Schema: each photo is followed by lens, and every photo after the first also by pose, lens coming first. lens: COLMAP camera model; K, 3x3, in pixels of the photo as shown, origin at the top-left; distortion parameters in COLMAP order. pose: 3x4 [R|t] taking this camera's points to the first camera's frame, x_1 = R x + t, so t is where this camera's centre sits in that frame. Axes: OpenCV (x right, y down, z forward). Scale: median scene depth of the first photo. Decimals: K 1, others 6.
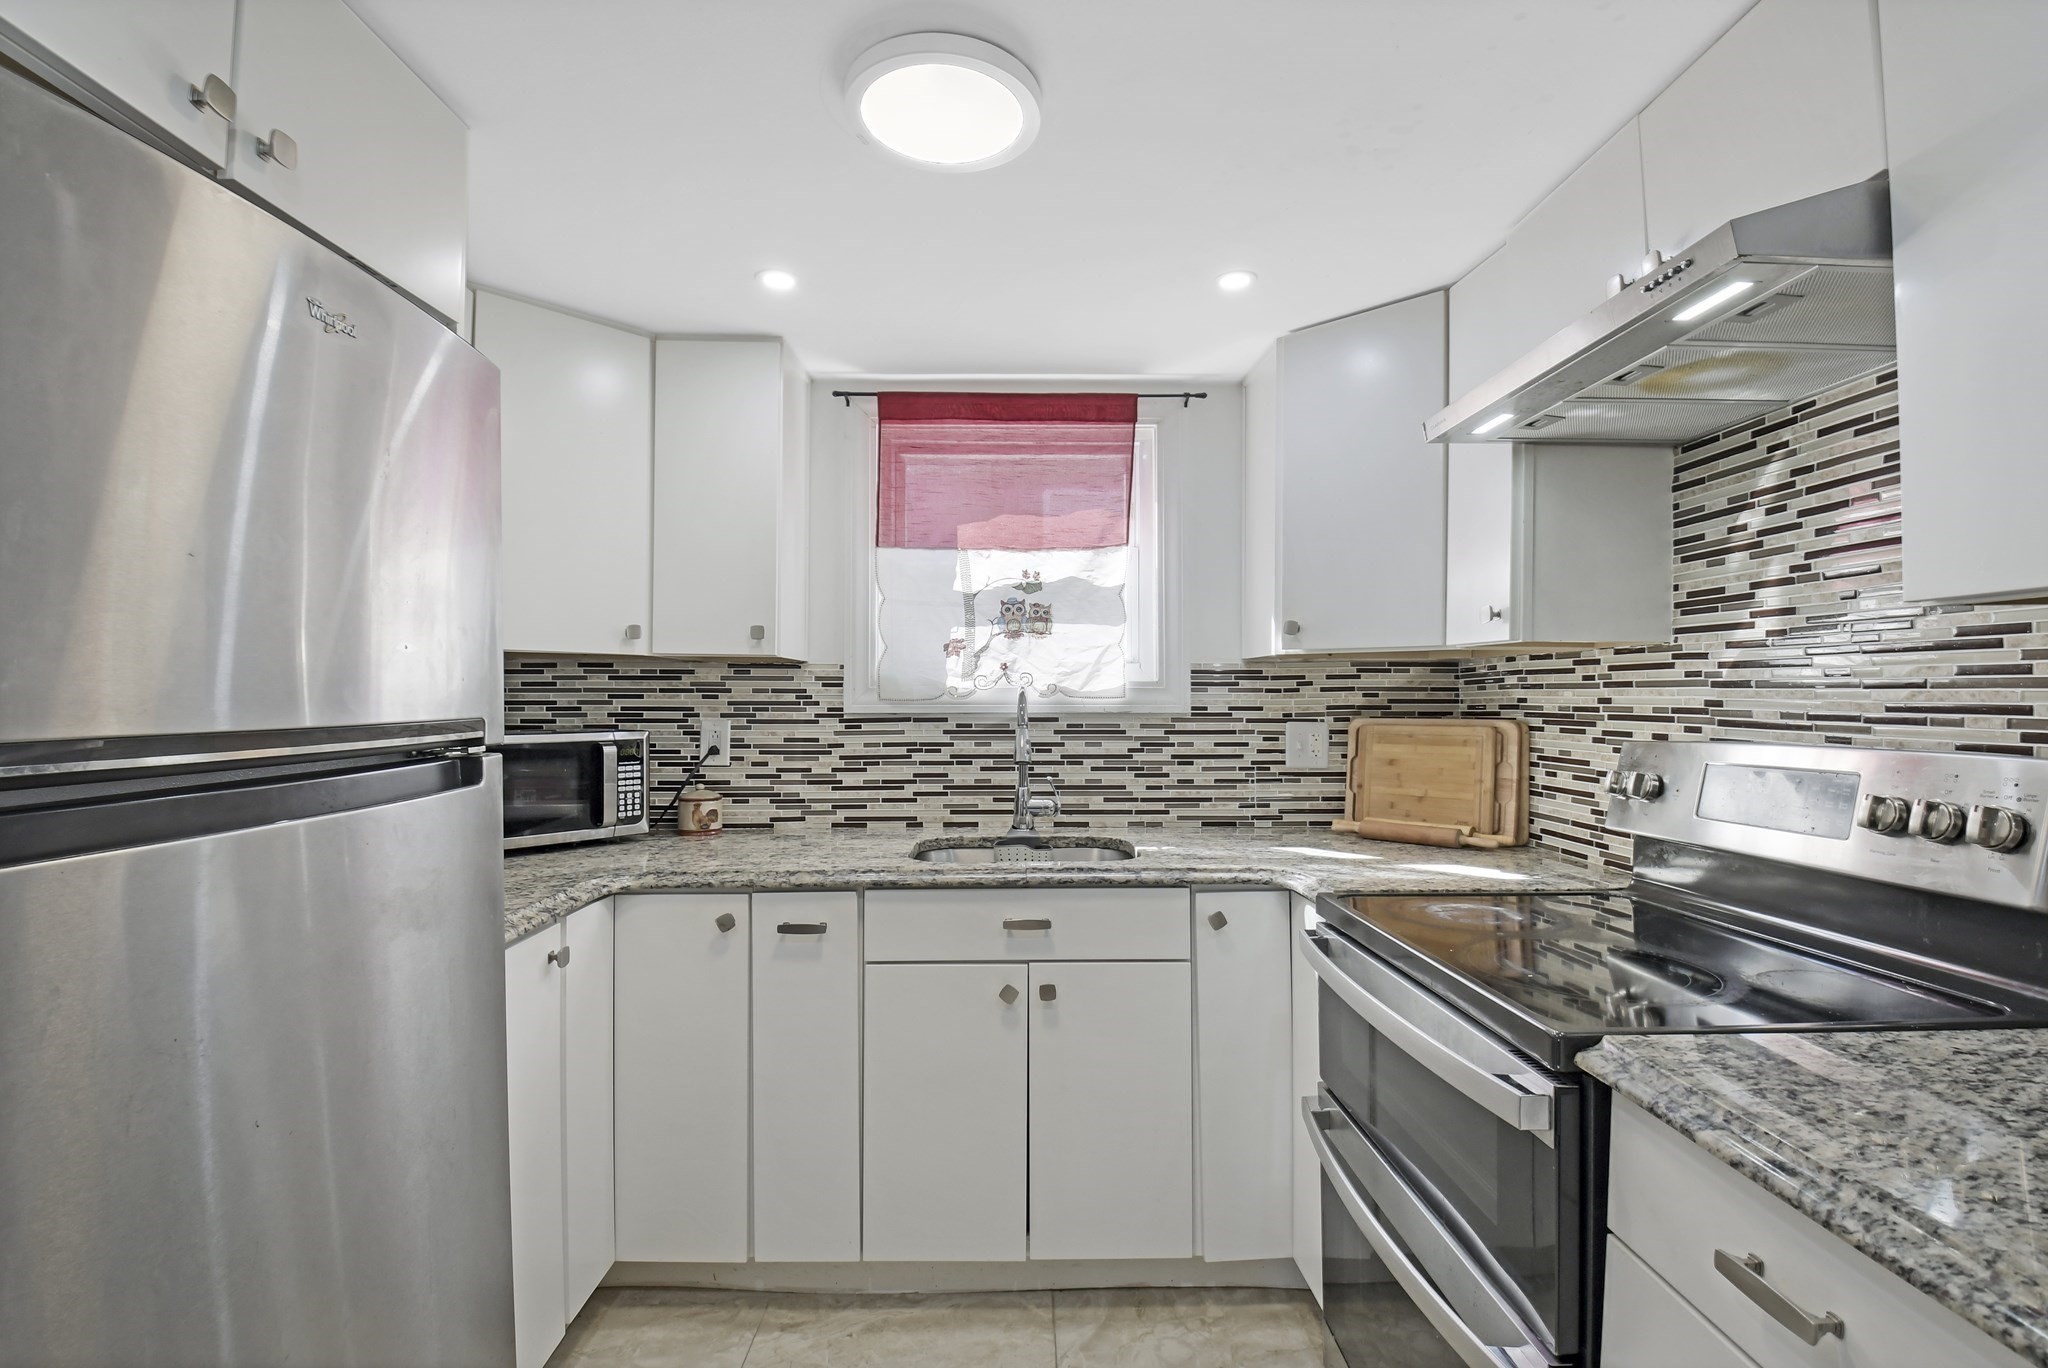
lens RADIAL K [[915.8, 0, 1024.5], [0, 915.8, 693.3], [0, 0, 1]] dist [0.011971, -0.023889]
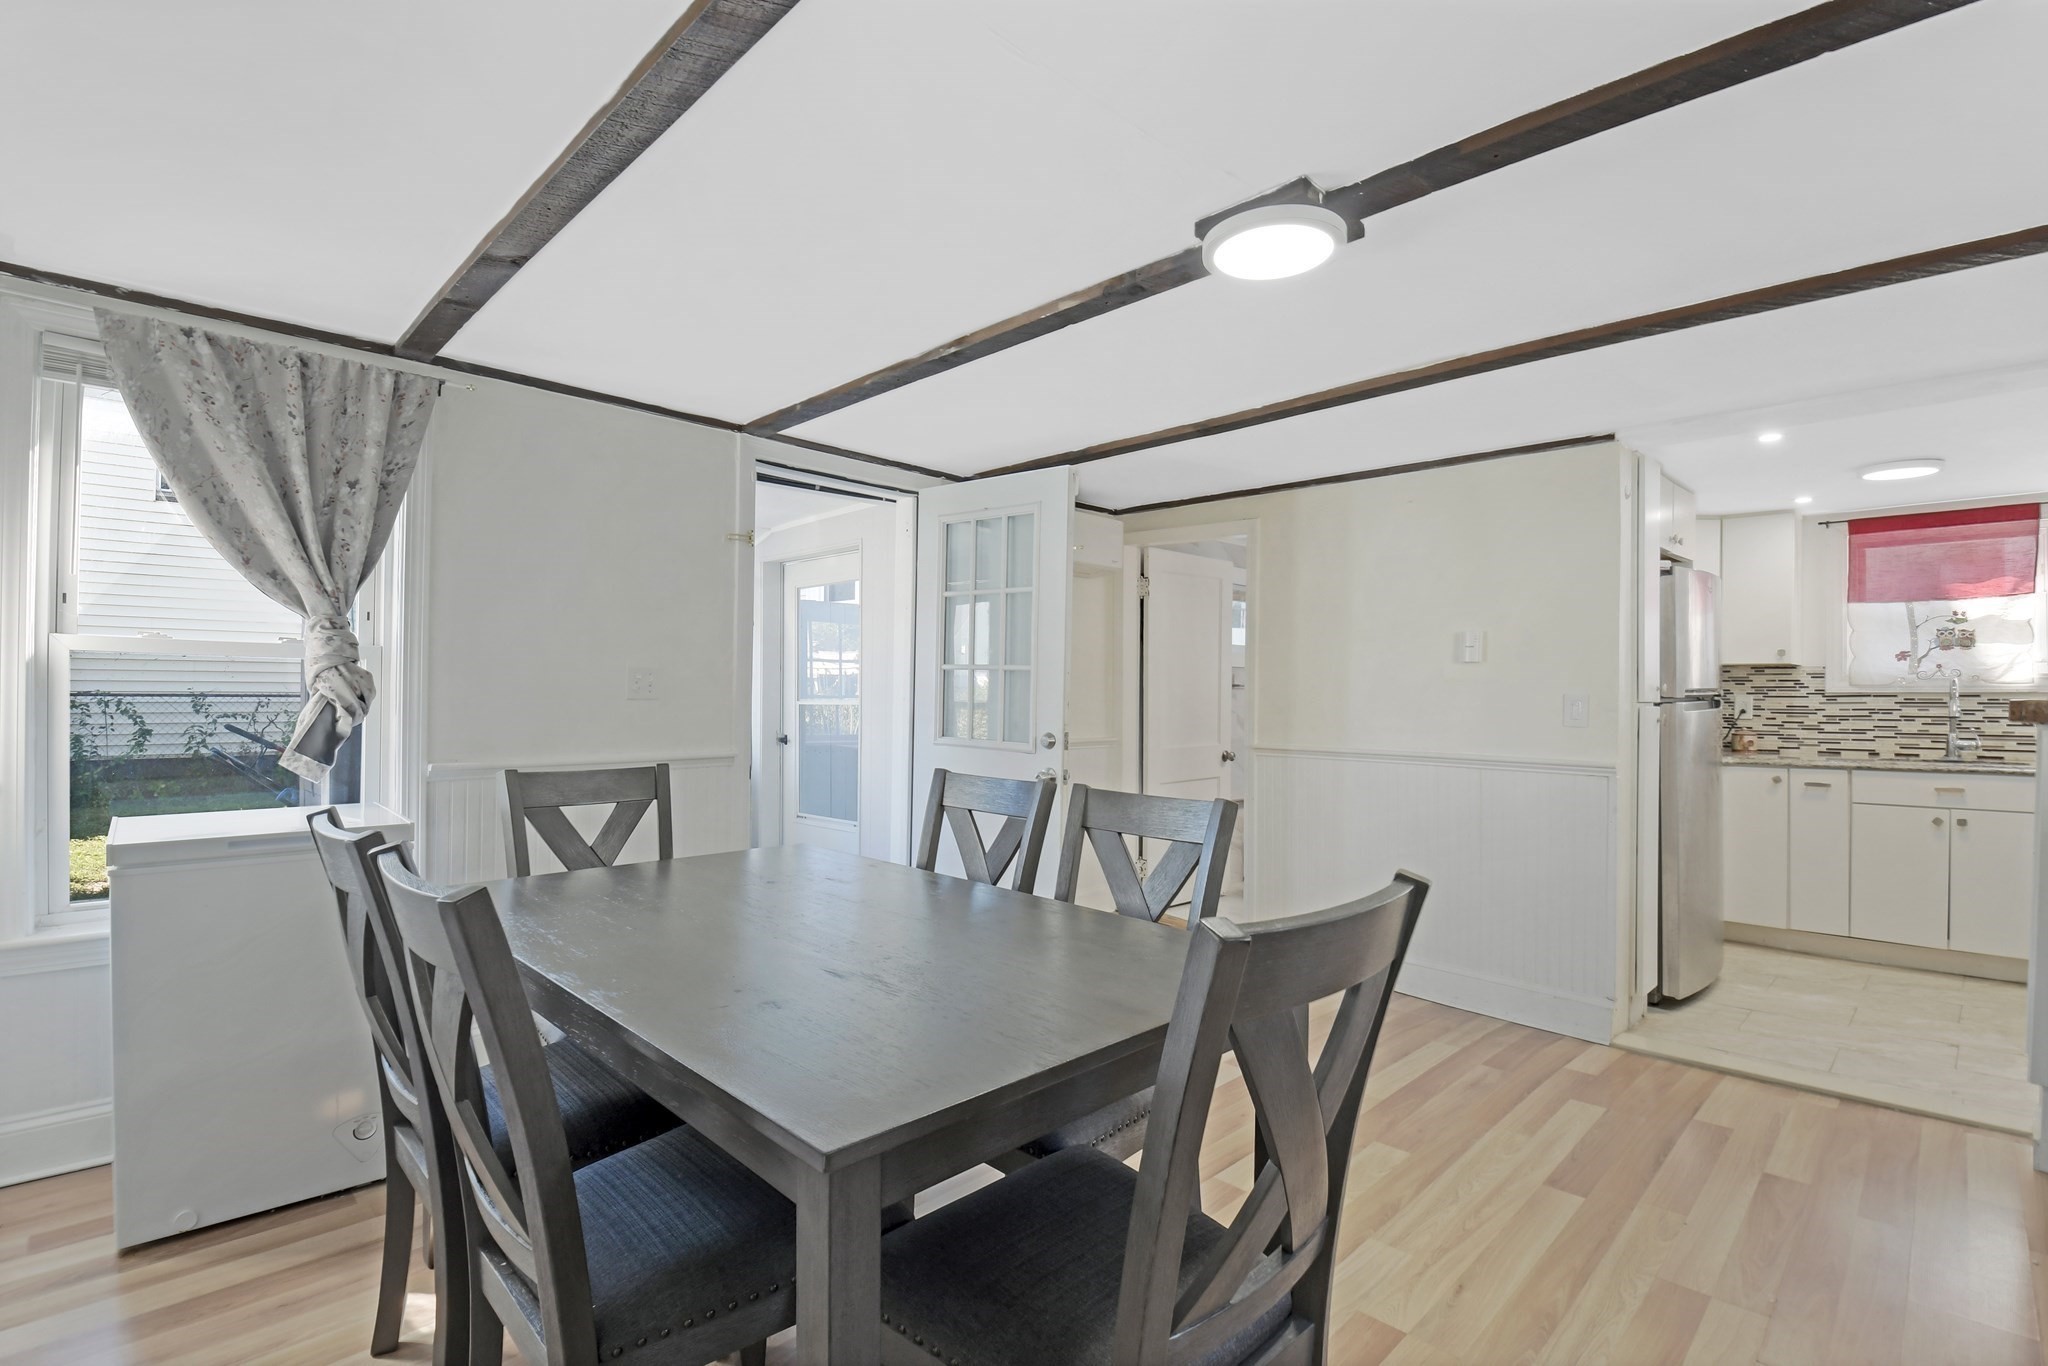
lens RADIAL K [[960.1, 0, 1023.1], [0, 960.1, 687.6], [0, 0, 1]] dist [-0.028668, -0.000296]
pose [[0.683255, -0.002205, -0.730177, 0.088408], [0.001745, 0.999998, -0.001386, 0.012315], [0.730178, -0.000327, 0.683257, -1.578466]]
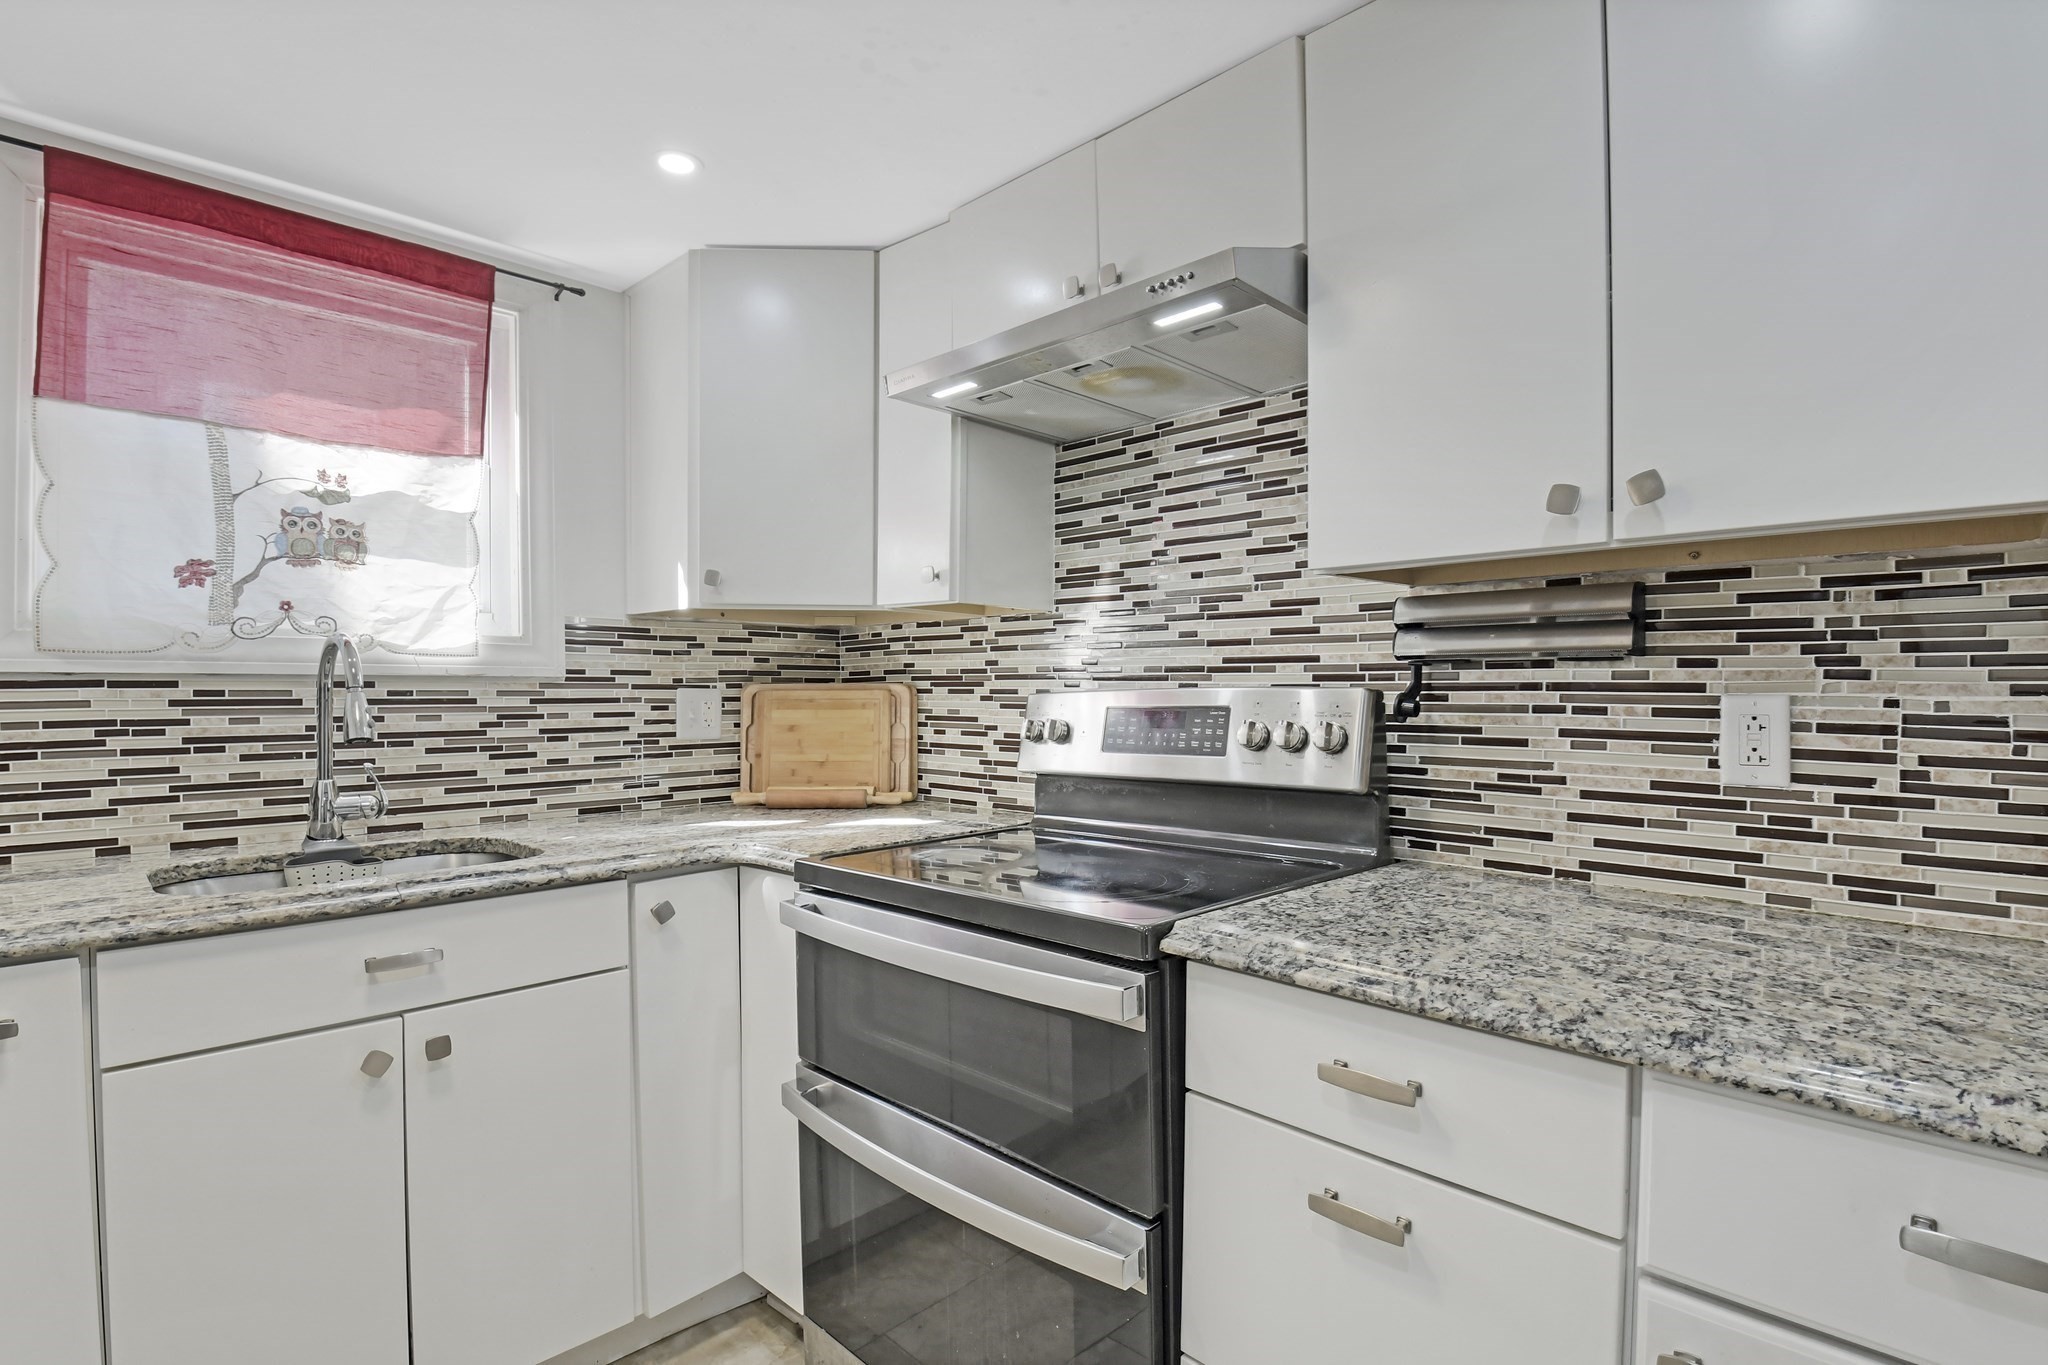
lens RADIAL K [[964.6, 0, 1013.7], [0, 964.6, 693.7], [0, 0, 1]] dist [0.020903, -0.033644]
pose [[0.715453, -0.002342, 0.698657, -0.141951], [-0.003325, 0.999972, 0.006757, 0.030411], [-0.698653, -0.007157, 0.715425, 0.106434]]
